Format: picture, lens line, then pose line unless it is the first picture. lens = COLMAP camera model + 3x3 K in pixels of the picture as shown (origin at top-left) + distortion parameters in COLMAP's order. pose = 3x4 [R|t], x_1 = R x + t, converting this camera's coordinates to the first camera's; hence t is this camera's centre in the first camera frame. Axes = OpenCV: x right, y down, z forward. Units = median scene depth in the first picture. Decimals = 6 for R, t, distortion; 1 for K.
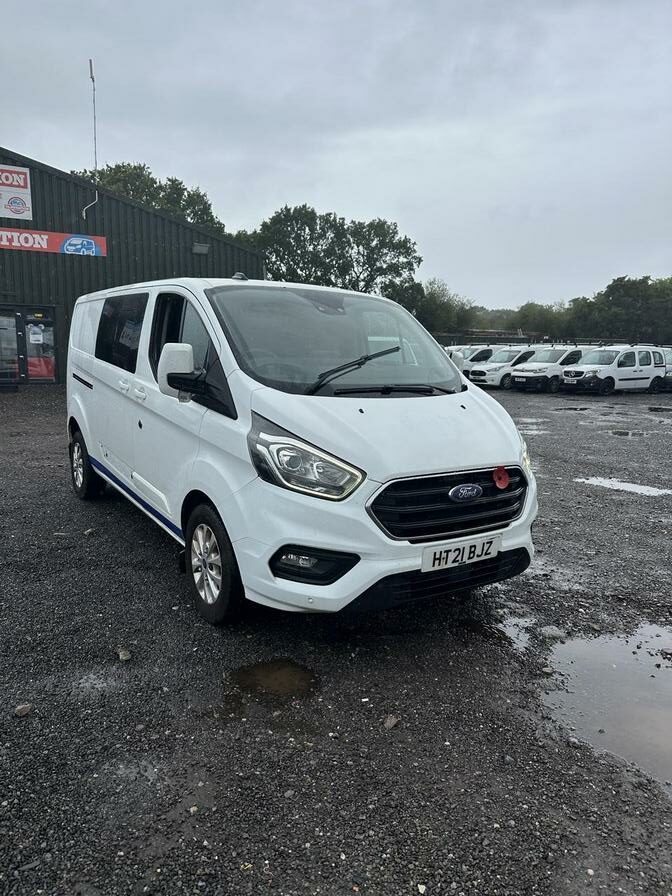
lens RADIAL K [[642.0, 0, 342.1], [0, 642.0, 447.8], [0, 0, 1]] dist [0.051436, -0.058349]
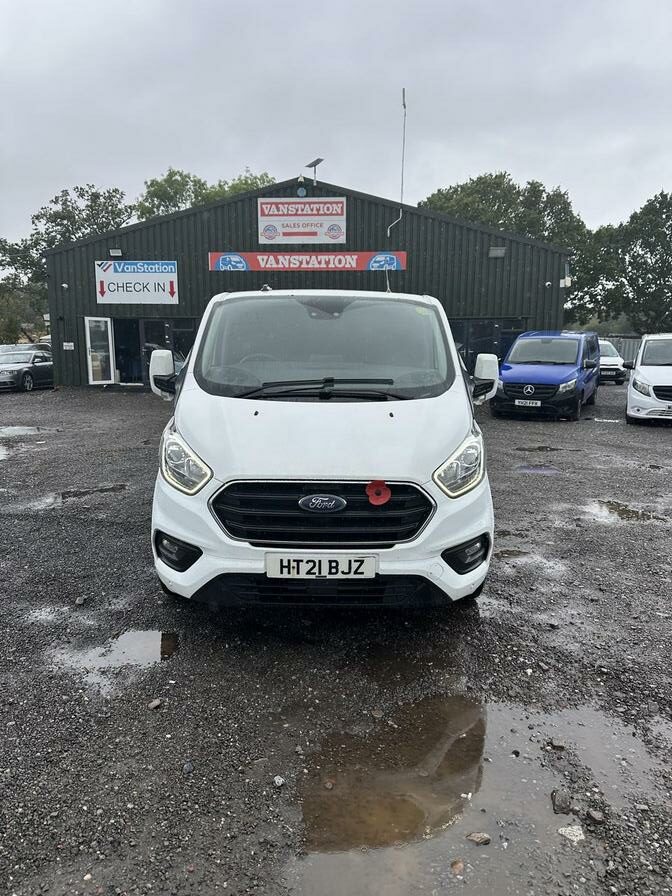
lens RADIAL K [[642.0, 0, 334.7], [0, 642.0, 455.7], [0, 0, 1]] dist [0.051436, -0.058349]
pose [[0.841083, 0.073787, -0.535849, 0.676662], [-0.072086, 0.997106, 0.024154, -0.023217], [0.536080, 0.018311, 0.843968, 0.197992]]
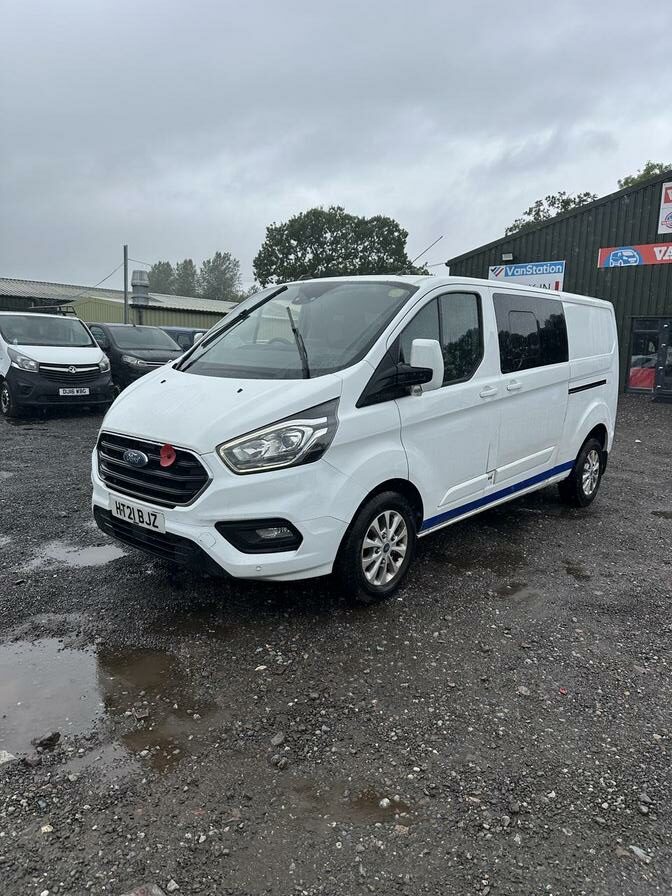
lens RADIAL K [[642.0, 0, 337.3], [0, 642.0, 448.8], [0, 0, 1]] dist [0.051436, -0.058349]
pose [[0.271452, 0.141145, -0.952046, 1.264100], [-0.173514, 0.980157, 0.095840, -0.105640], [0.946682, 0.139177, 0.290556, 0.955334]]
